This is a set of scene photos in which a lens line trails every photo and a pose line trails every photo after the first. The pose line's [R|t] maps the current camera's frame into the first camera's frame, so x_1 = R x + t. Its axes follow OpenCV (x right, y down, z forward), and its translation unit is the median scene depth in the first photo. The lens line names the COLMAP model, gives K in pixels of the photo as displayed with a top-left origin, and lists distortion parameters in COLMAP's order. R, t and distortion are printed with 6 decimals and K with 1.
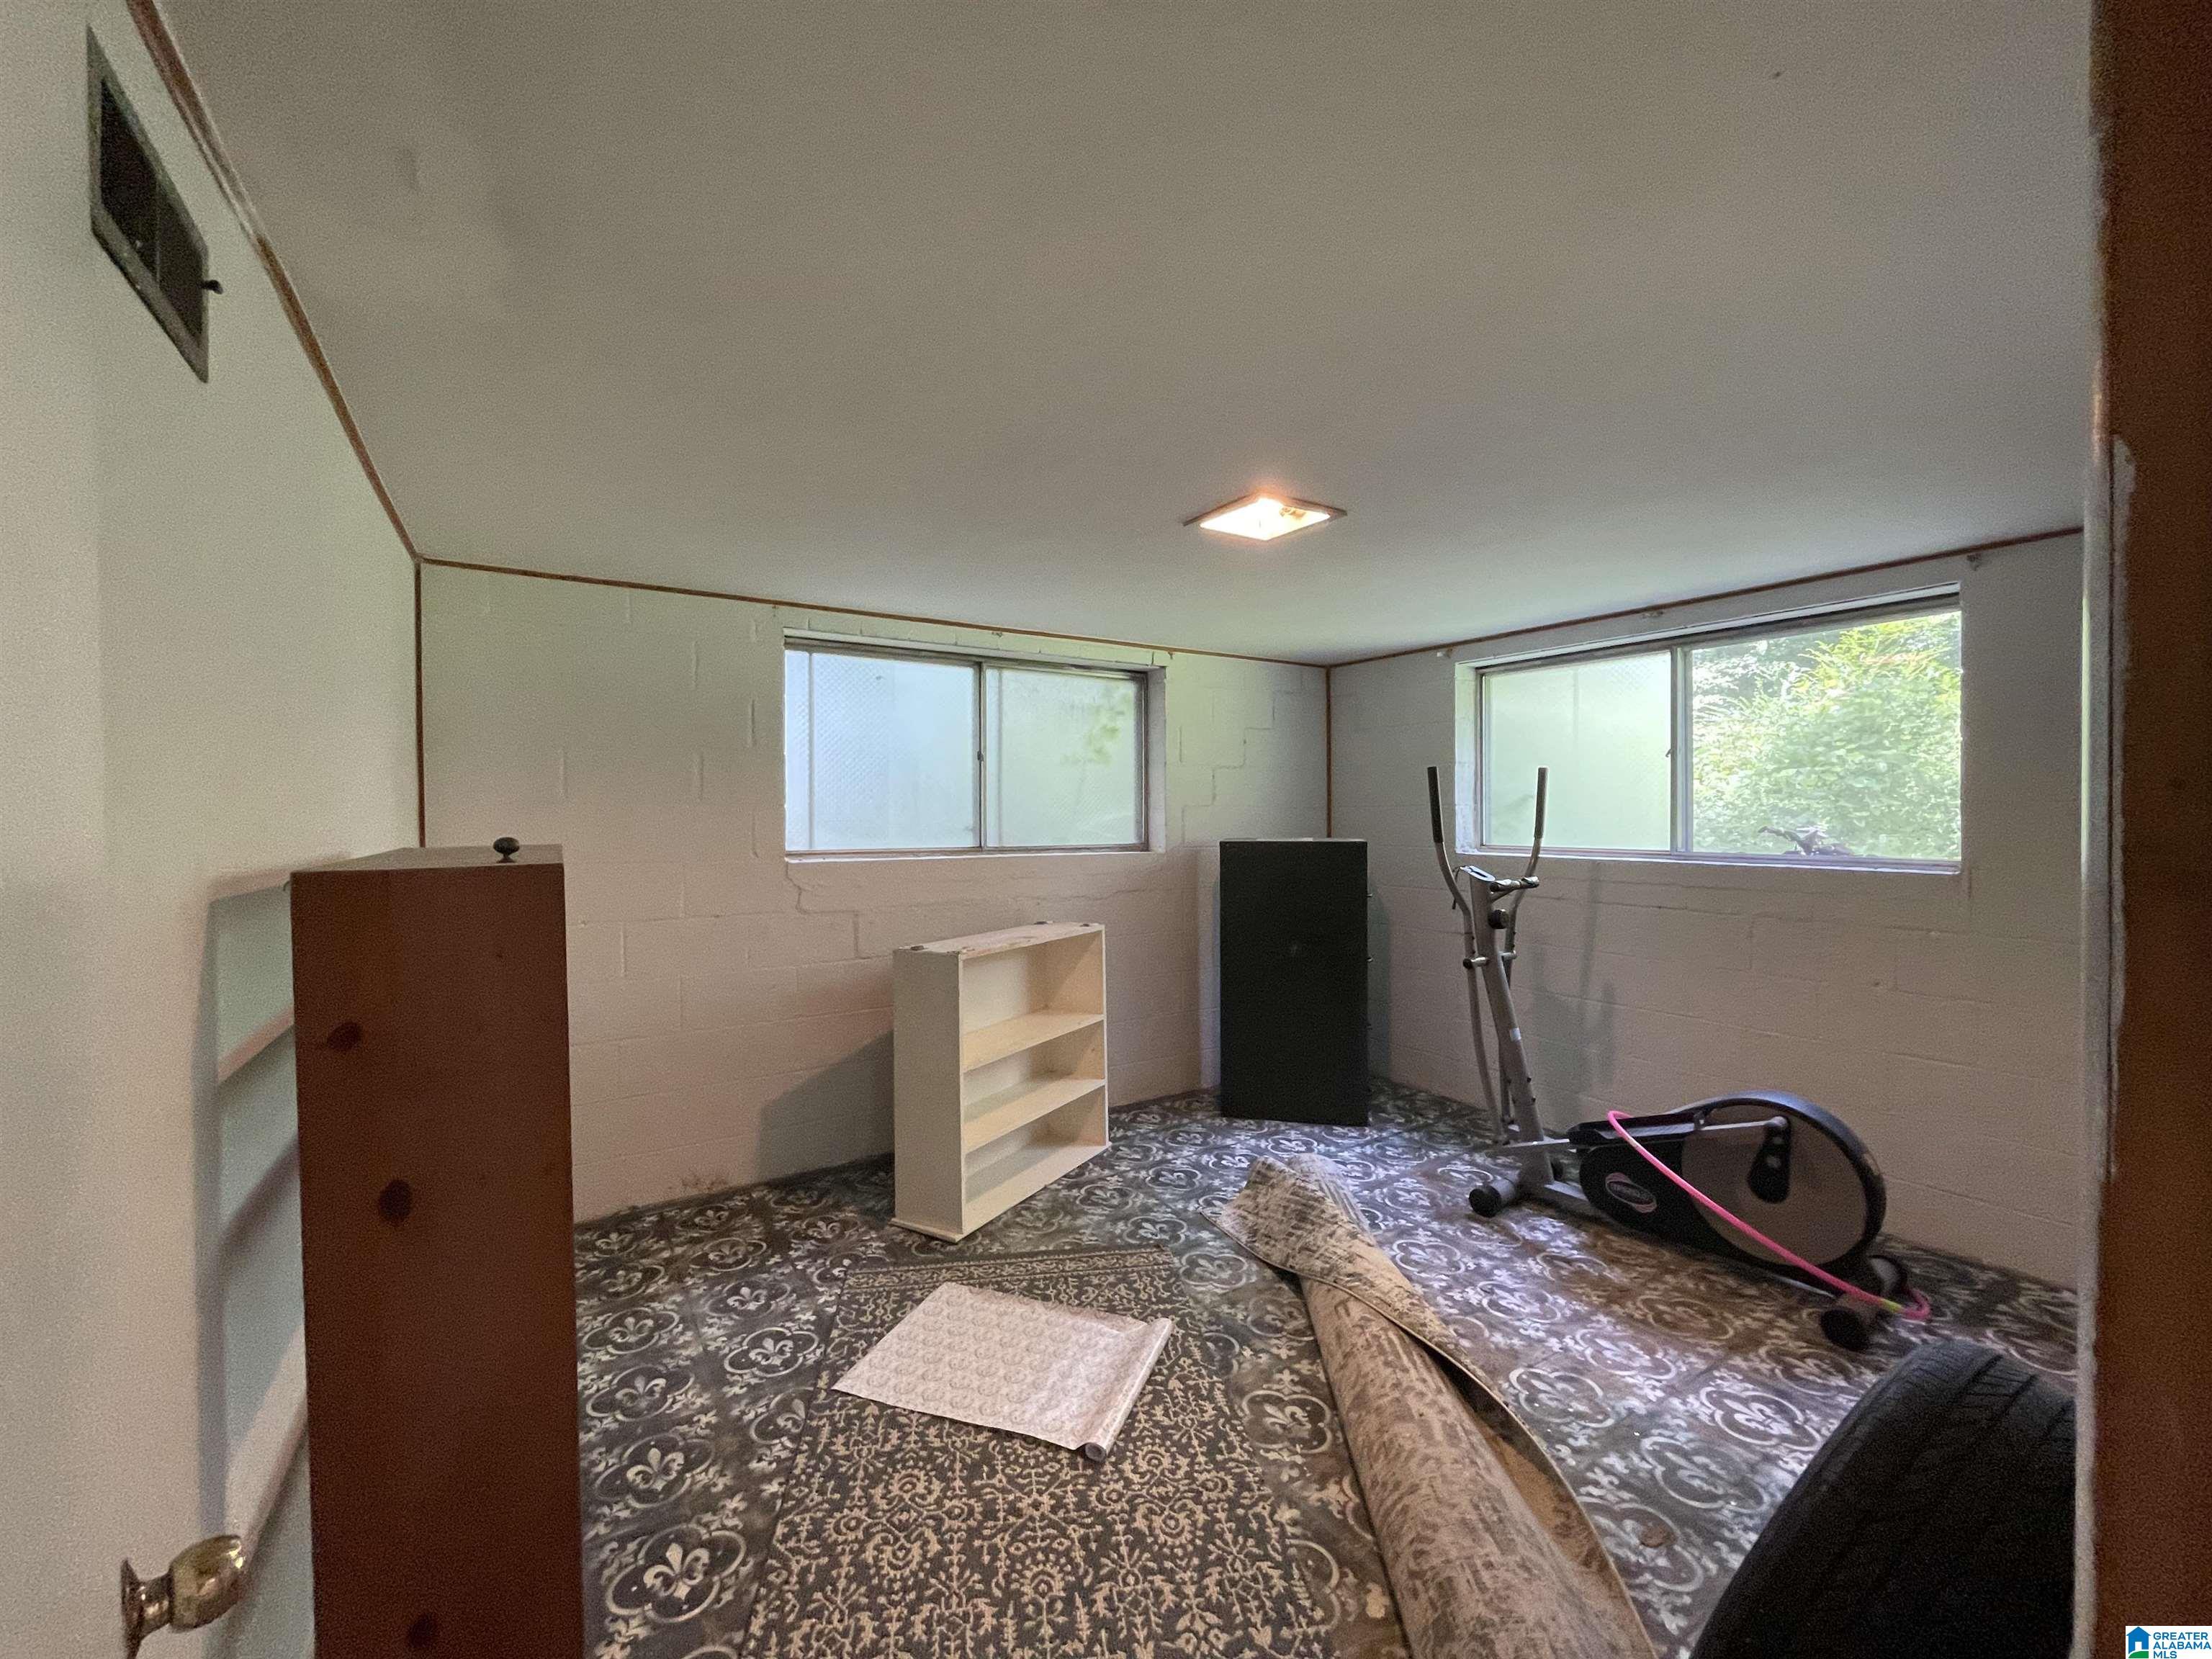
lens RADIAL K [[887.2, 0, 1095.9], [0, 887.2, 822.0], [0, 0, 1]] dist [-0.002214, 0.000484]
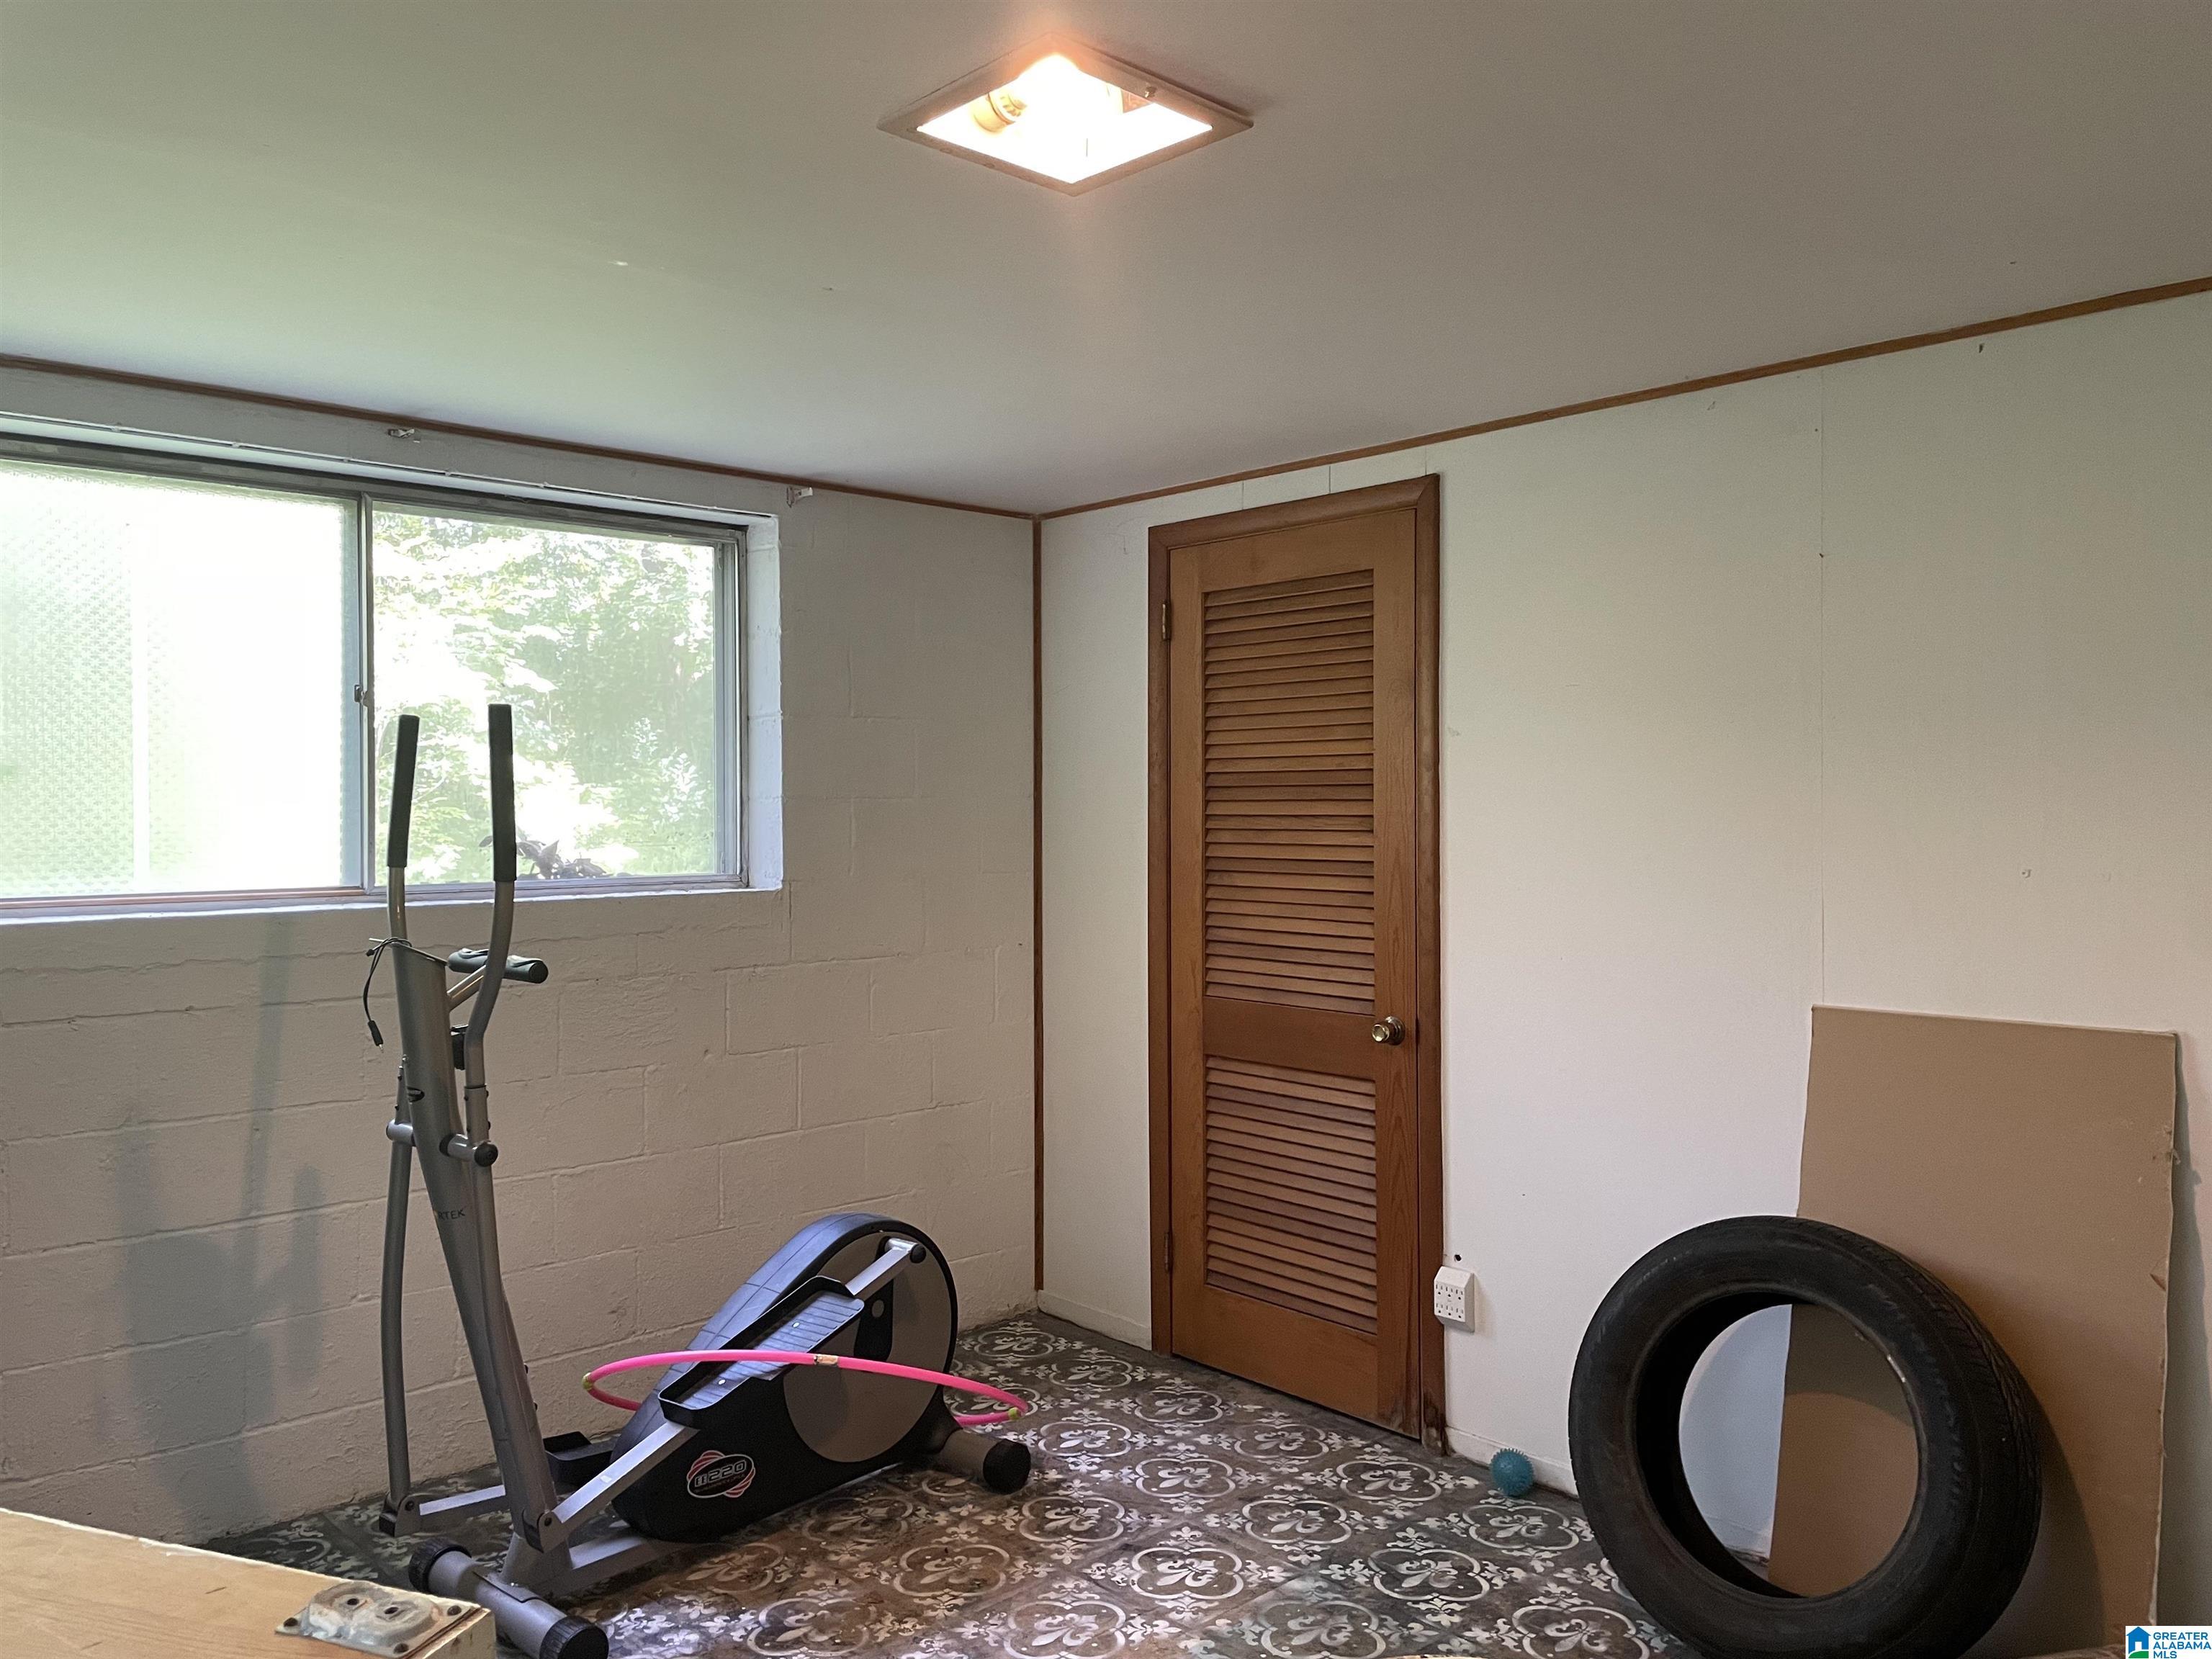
lens RADIAL K [[1672.6, 0, 1111.7], [0, 1672.6, 824.1], [0, 0, 1]] dist [0.086847, -0.116260]
pose [[-0.184795, -0.007333, 0.982750, -0.563019], [0.011121, 0.999893, 0.009553, -0.011645], [-0.982714, 0.012695, -0.184694, 1.034101]]
